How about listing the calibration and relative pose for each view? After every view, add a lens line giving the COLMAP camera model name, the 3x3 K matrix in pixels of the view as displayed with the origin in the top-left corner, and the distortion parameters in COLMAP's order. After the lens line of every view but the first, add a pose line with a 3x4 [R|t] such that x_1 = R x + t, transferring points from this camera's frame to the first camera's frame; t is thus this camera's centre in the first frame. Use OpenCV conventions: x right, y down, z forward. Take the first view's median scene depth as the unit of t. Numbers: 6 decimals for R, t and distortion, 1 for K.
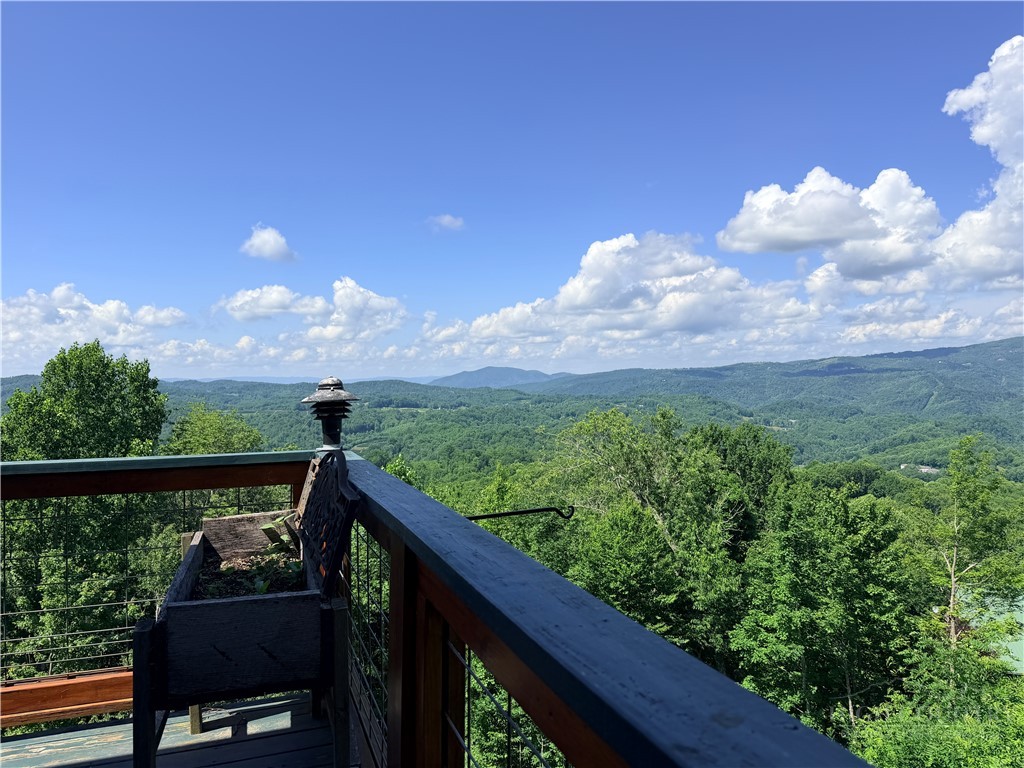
lens RADIAL K [[719.1, 0, 512.0], [0, 719.1, 384.0], [0, 0, 1]] dist [0.111040, -0.170951]
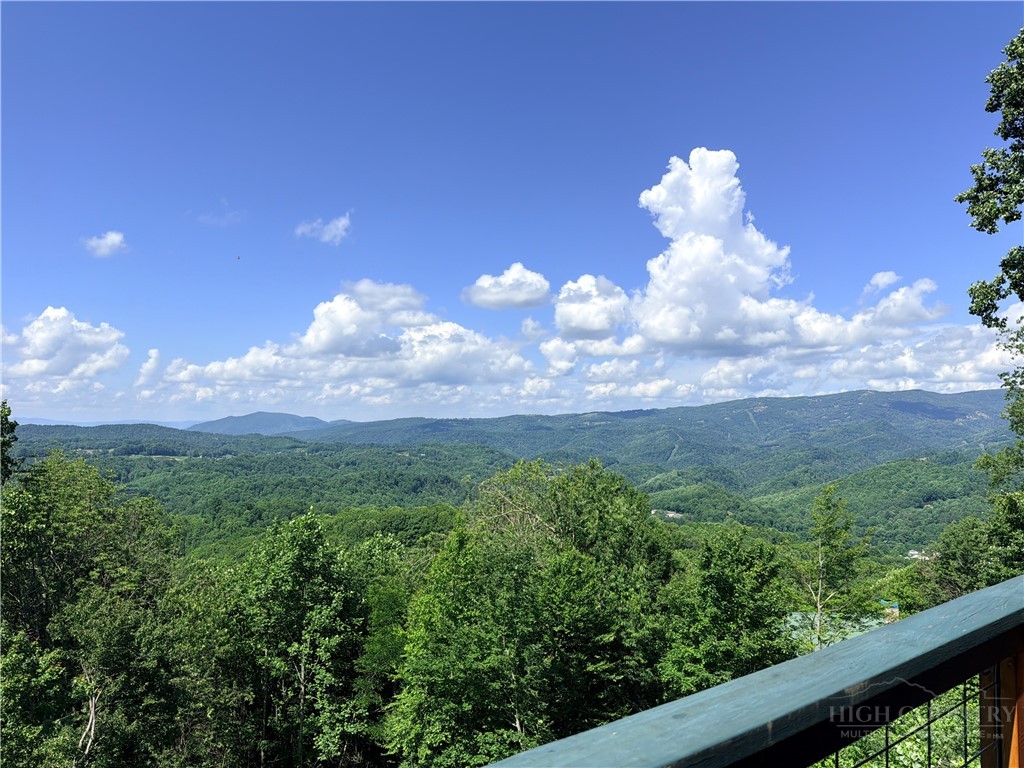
lens RADIAL K [[719.1, 0, 512.0], [0, 719.1, 384.0], [0, 0, 1]] dist [0.111040, -0.170951]
pose [[0.954416, 0.038917, 0.295932, -0.252292], [-0.018818, 0.997337, -0.070467, -0.002078], [-0.297886, 0.061686, 0.952606, -0.010547]]
